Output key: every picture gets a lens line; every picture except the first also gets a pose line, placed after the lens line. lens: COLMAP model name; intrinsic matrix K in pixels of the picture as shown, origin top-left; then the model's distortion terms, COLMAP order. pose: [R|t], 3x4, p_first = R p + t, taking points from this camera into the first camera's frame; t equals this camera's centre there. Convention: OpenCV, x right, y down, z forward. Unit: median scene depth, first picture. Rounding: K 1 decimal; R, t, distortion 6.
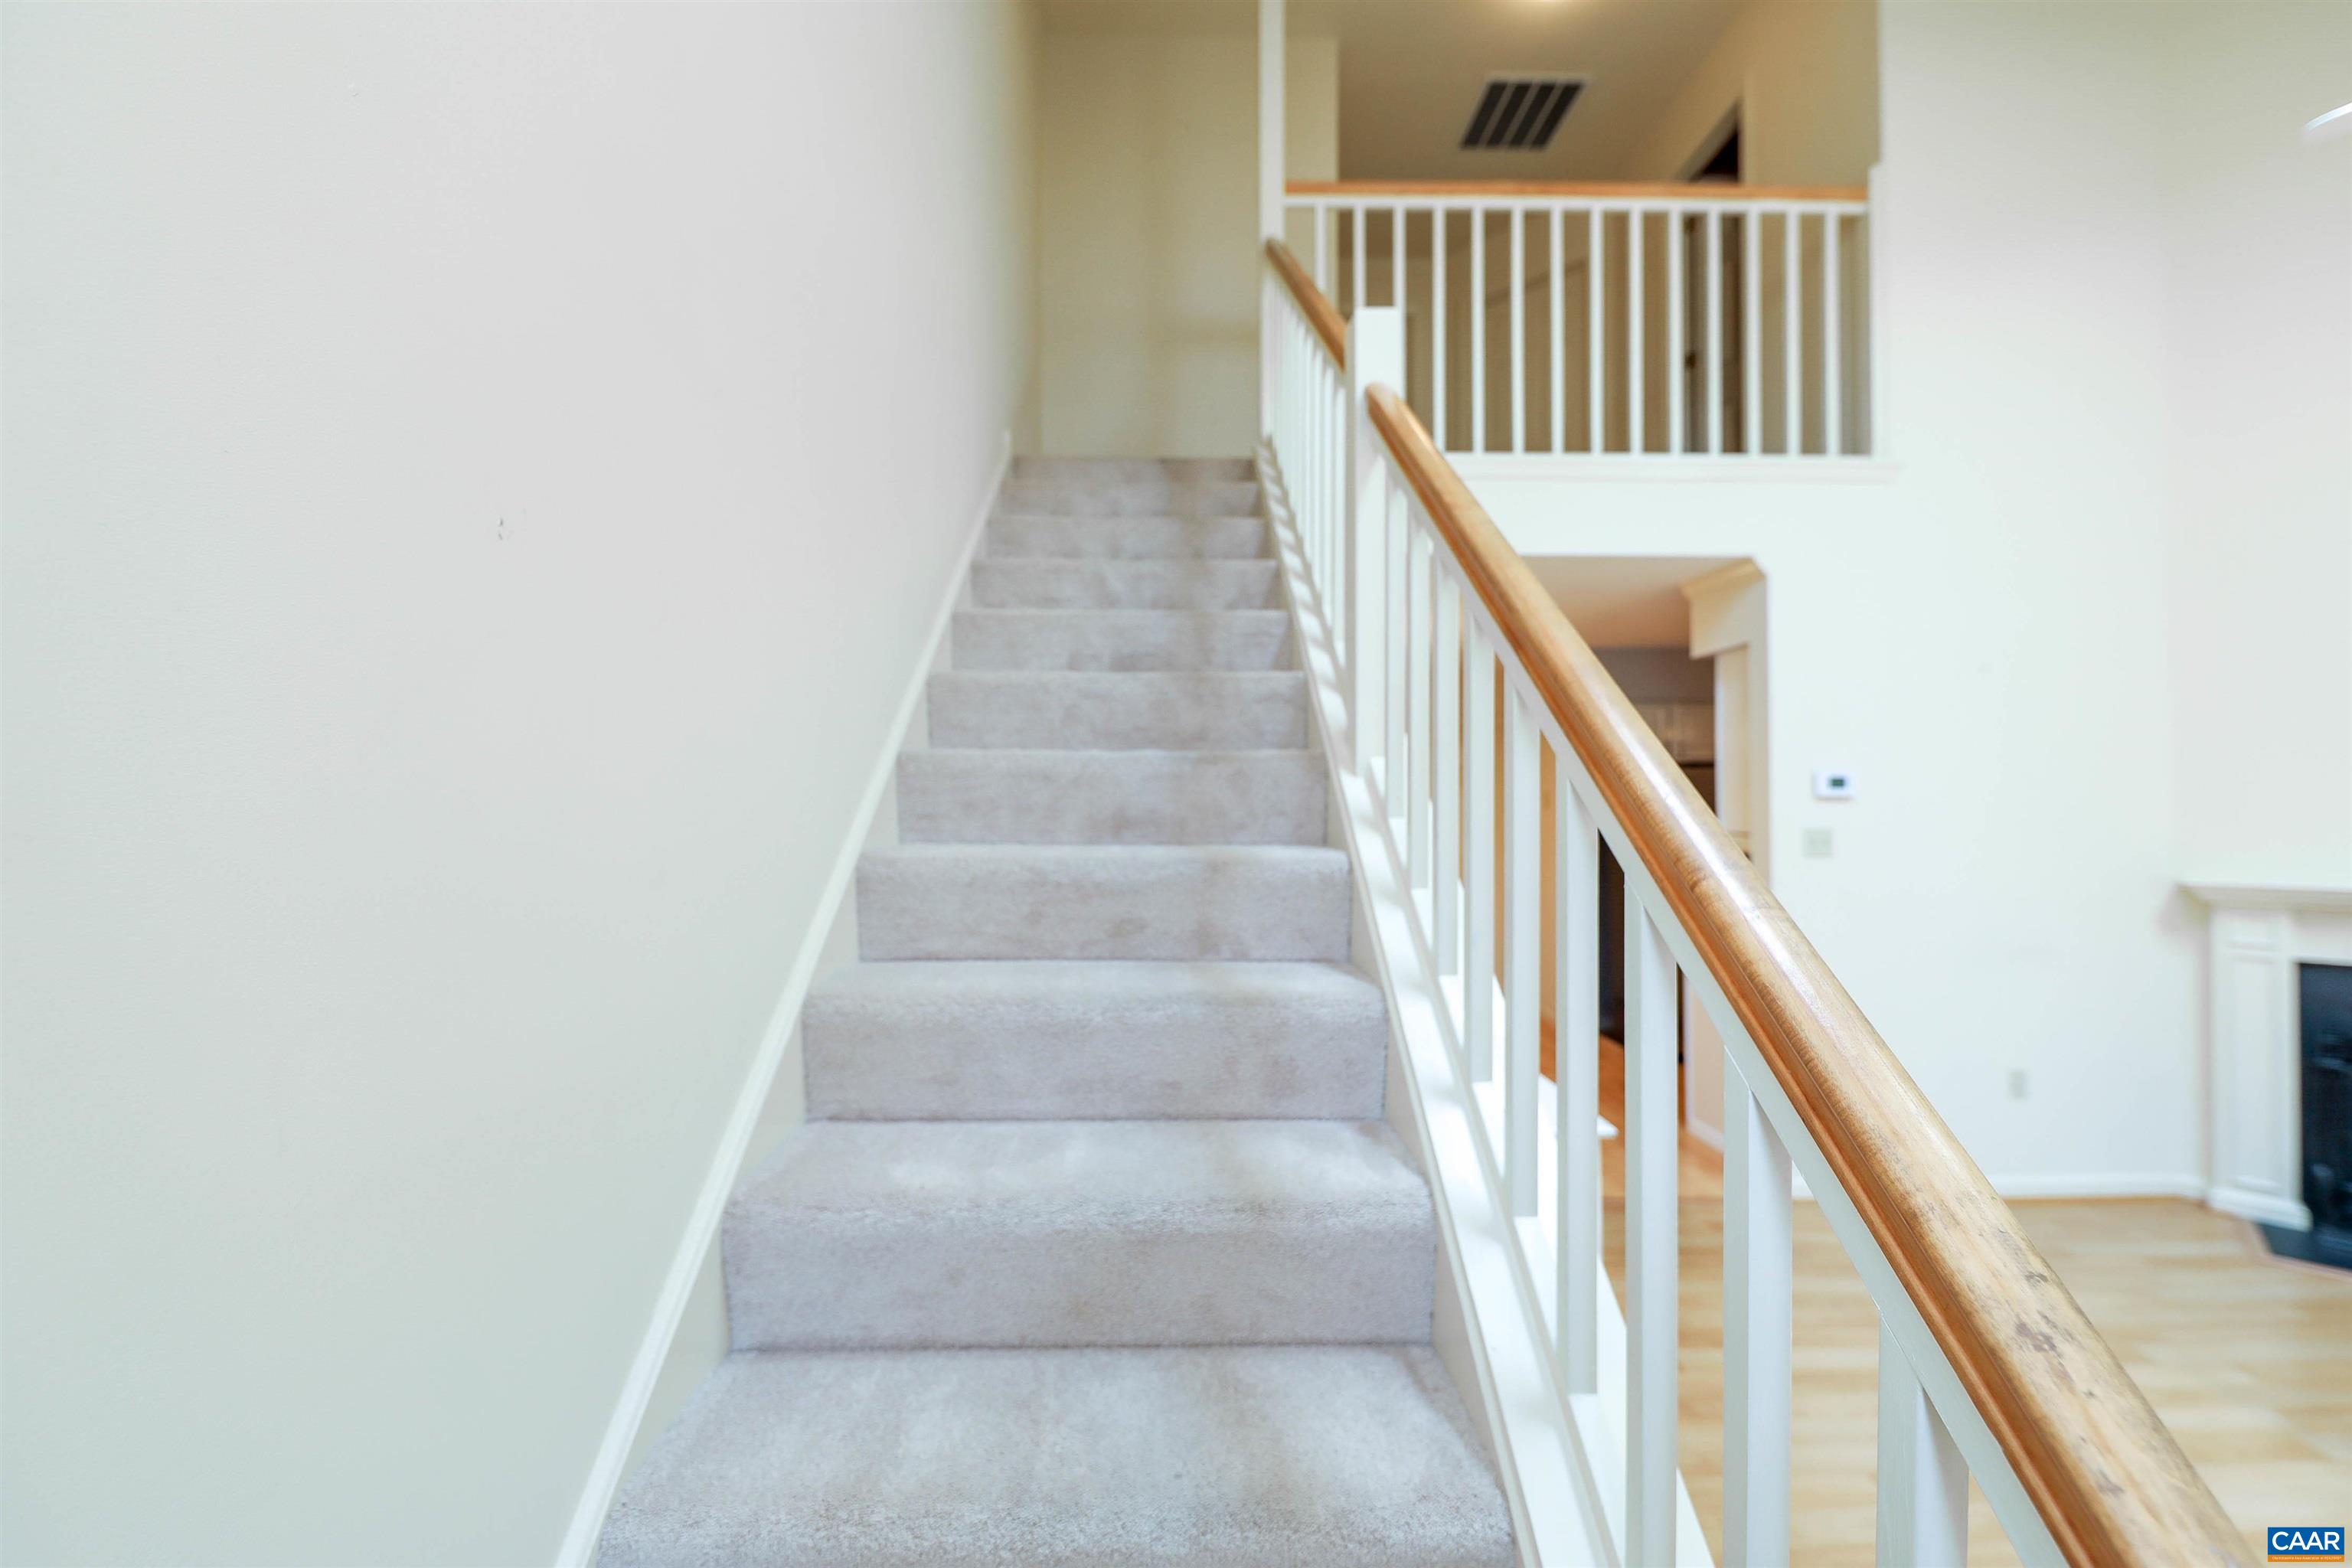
lens RADIAL K [[974.0, 0, 1124.2], [0, 974.0, 785.8], [0, 0, 1]] dist [0.011017, -0.007859]
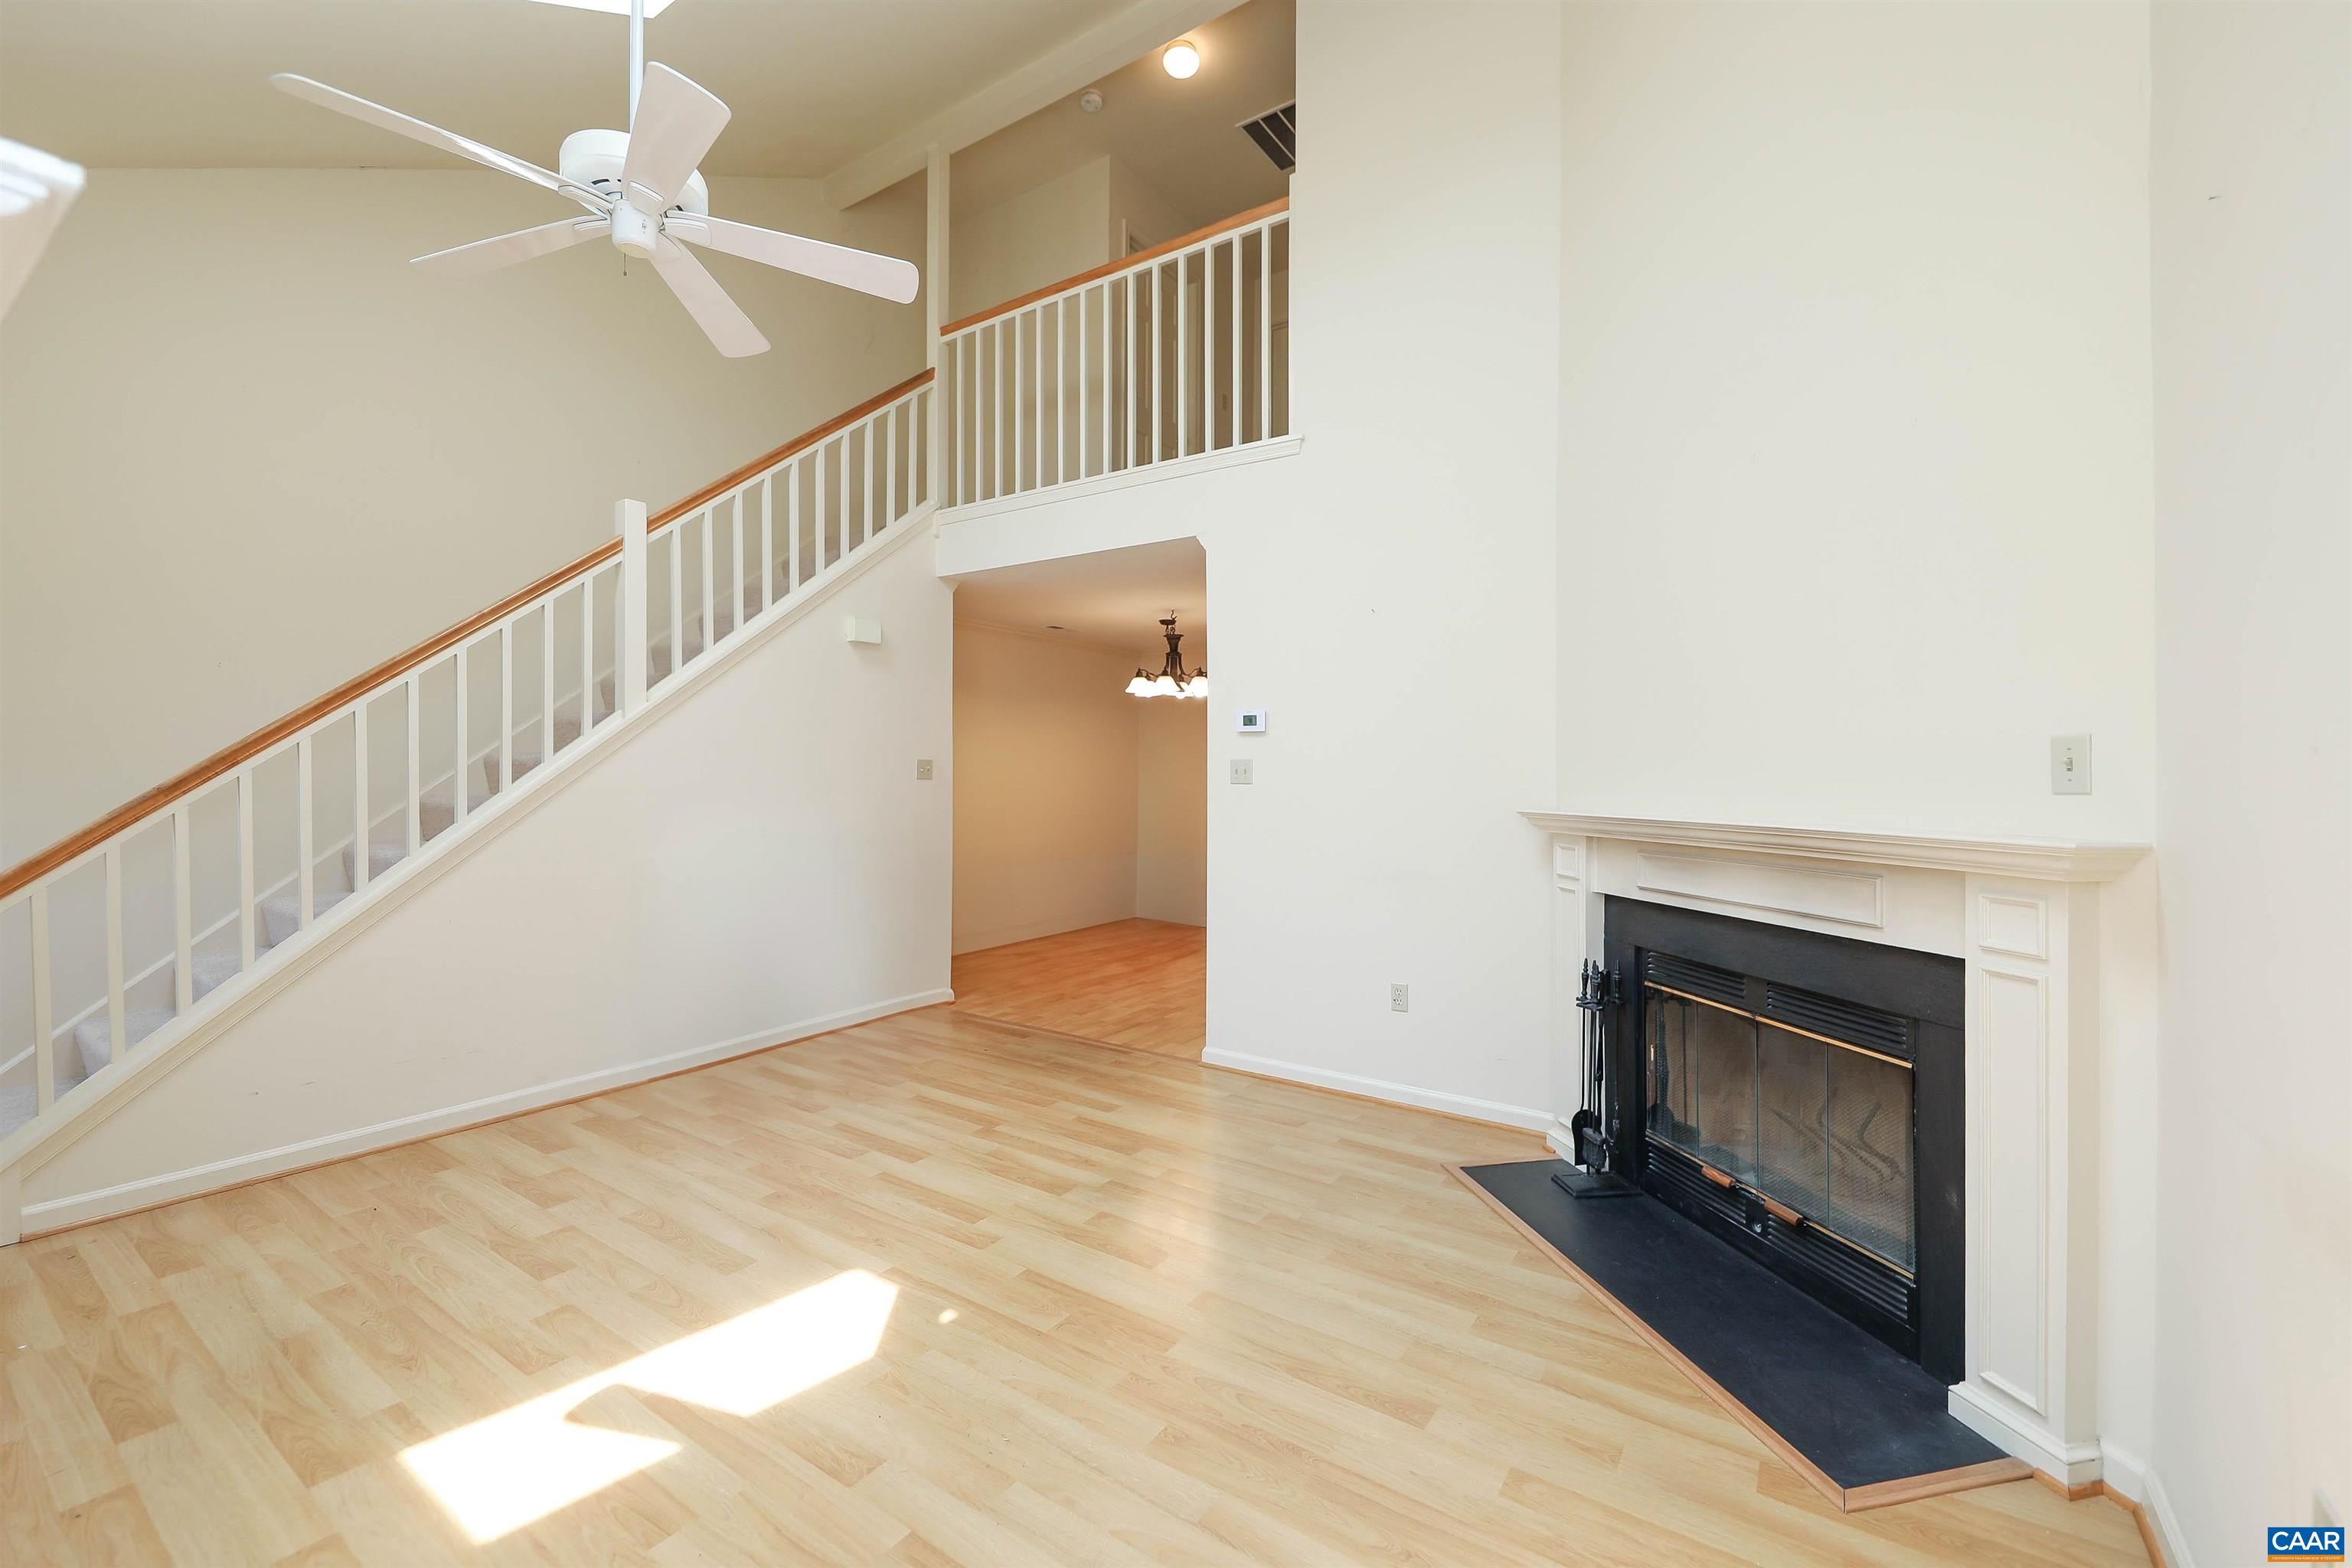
lens RADIAL K [[968.9, 0, 1177.7], [0, 968.9, 773.9], [0, 0, 1]] dist [0.008812, -0.005702]
pose [[0.822239, 0.000324, -0.569142, 1.318695], [0.004746, 0.999961, 0.007426, 0.051812], [0.569122, -0.008807, 0.822206, -0.006426]]
